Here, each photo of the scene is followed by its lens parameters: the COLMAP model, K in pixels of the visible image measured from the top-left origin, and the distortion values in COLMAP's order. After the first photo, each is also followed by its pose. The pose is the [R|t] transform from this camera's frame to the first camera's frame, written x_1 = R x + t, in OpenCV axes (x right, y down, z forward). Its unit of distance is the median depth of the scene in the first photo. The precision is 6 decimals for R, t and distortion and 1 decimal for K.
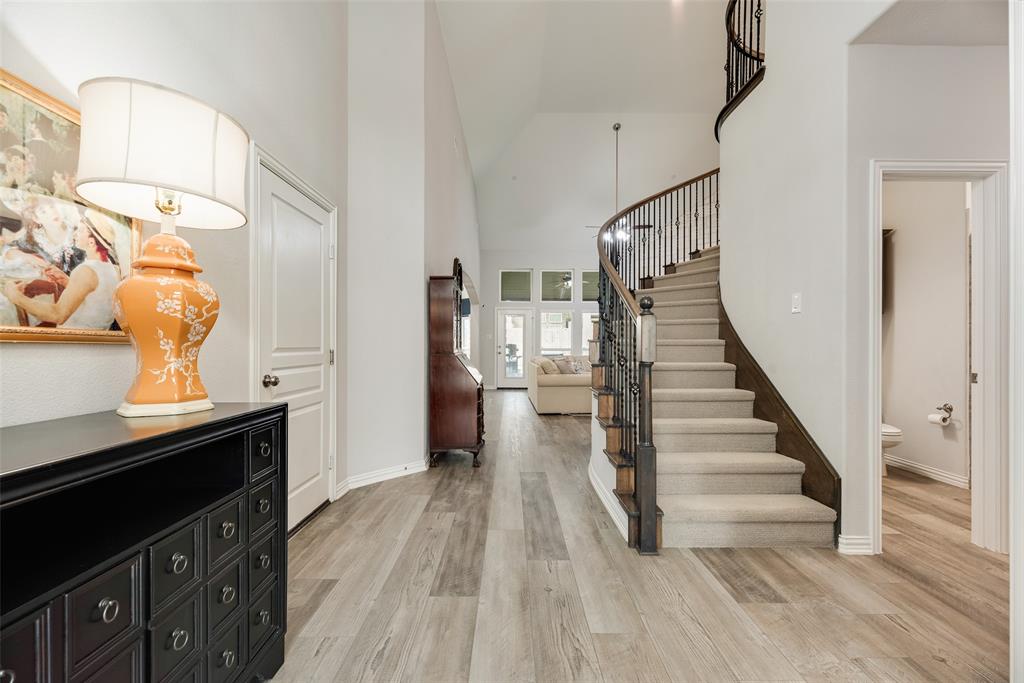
lens RADIAL K [[410.6, 0, 512.9], [0, 410.6, 345.7], [0, 0, 1]] dist [0.002098, 0.001089]
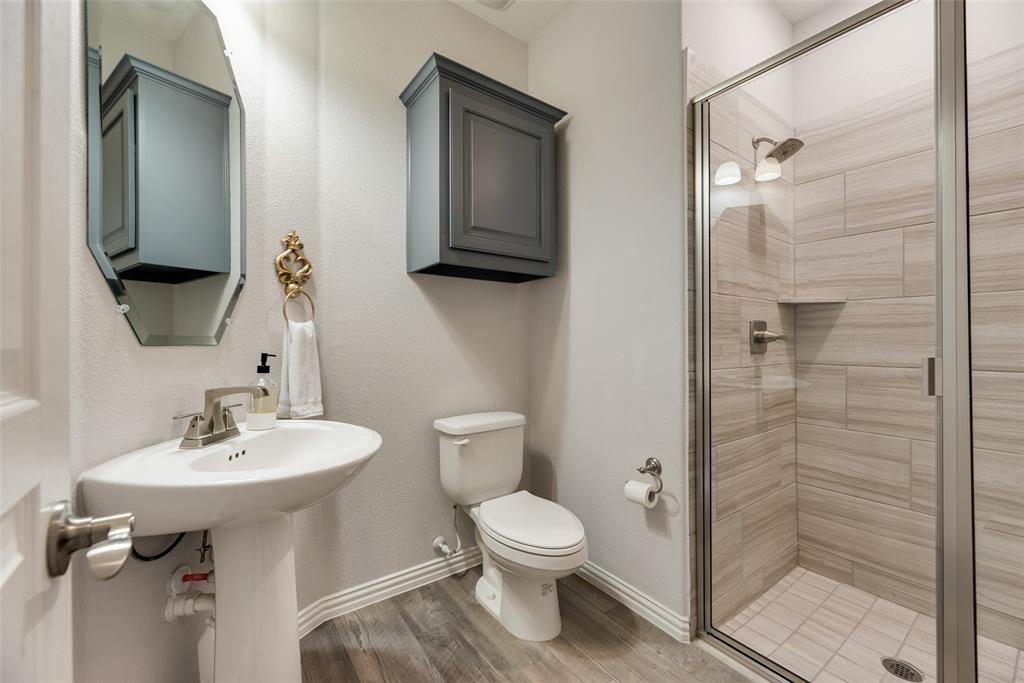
lens RADIAL K [[410.6, 0, 513.0], [0, 410.6, 339.9], [0, 0, 1]] dist [0.002098, 0.001089]
pose [[0.814988, -0.004606, 0.579460, 0.638380], [0.006949, 0.999974, -0.001825, 0.000148], [-0.579436, 0.005514, 0.814999, 0.700133]]
